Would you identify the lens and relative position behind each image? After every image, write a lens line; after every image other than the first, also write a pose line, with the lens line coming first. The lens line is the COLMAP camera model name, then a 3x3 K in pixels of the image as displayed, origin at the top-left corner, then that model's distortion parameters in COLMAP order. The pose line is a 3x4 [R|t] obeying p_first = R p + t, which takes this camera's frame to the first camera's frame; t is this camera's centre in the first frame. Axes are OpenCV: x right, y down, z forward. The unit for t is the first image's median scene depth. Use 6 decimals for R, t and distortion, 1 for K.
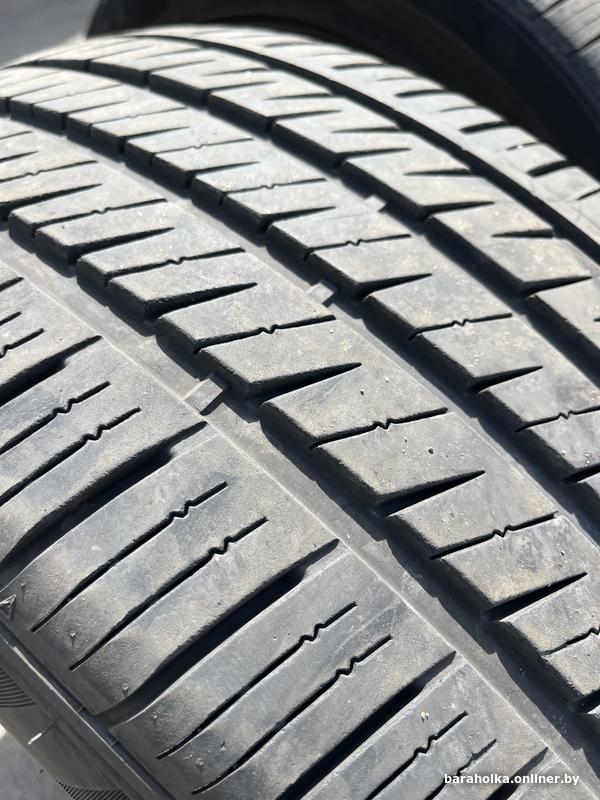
lens RADIAL K [[614.0, 0, 302.7], [0, 614.0, 401.0], [0, 0, 1]] dist [0.063381, -0.107704]
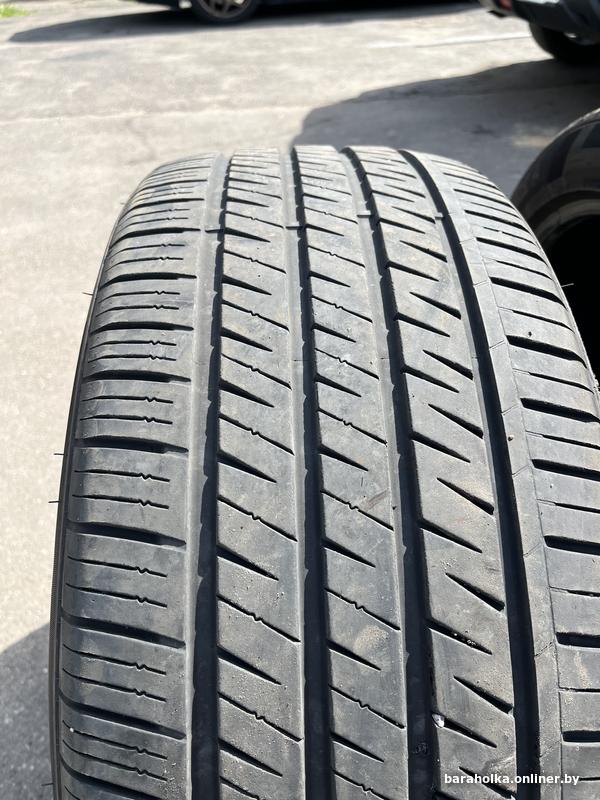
lens RADIAL K [[614.0, 0, 302.7], [0, 614.0, 401.0], [0, 0, 1]] dist [0.063381, -0.107704]
pose [[0.657686, 0.415822, -0.628125, 1.784766], [-0.576998, 0.814140, -0.065187, 0.473780], [0.484276, 0.405300, 0.775377, -0.380272]]
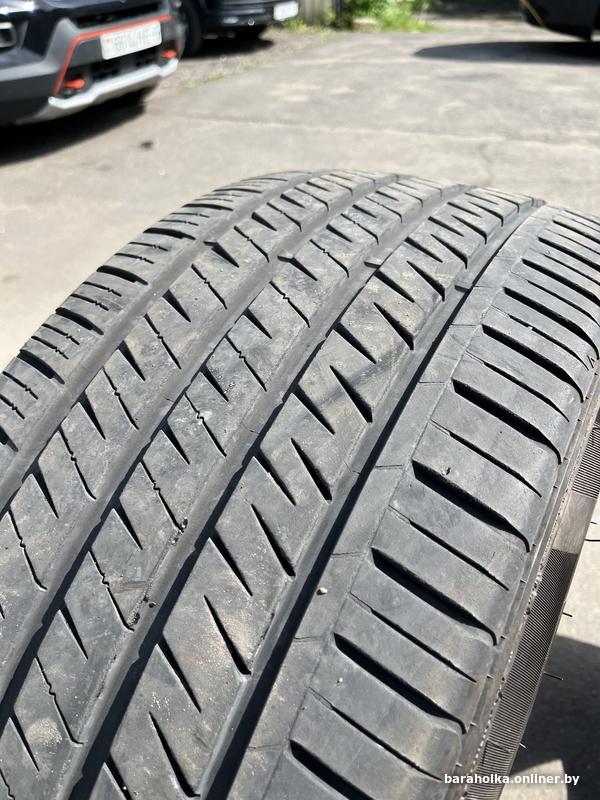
lens RADIAL K [[602.9, 0, 291.5], [0, 602.9, 417.7], [0, 0, 1]] dist [0.073881, -0.102298]
pose [[0.137720, 0.556440, -0.819395, 1.938896], [-0.780538, 0.570256, 0.256065, -0.409175], [0.609749, 0.604303, 0.512858, 0.445952]]
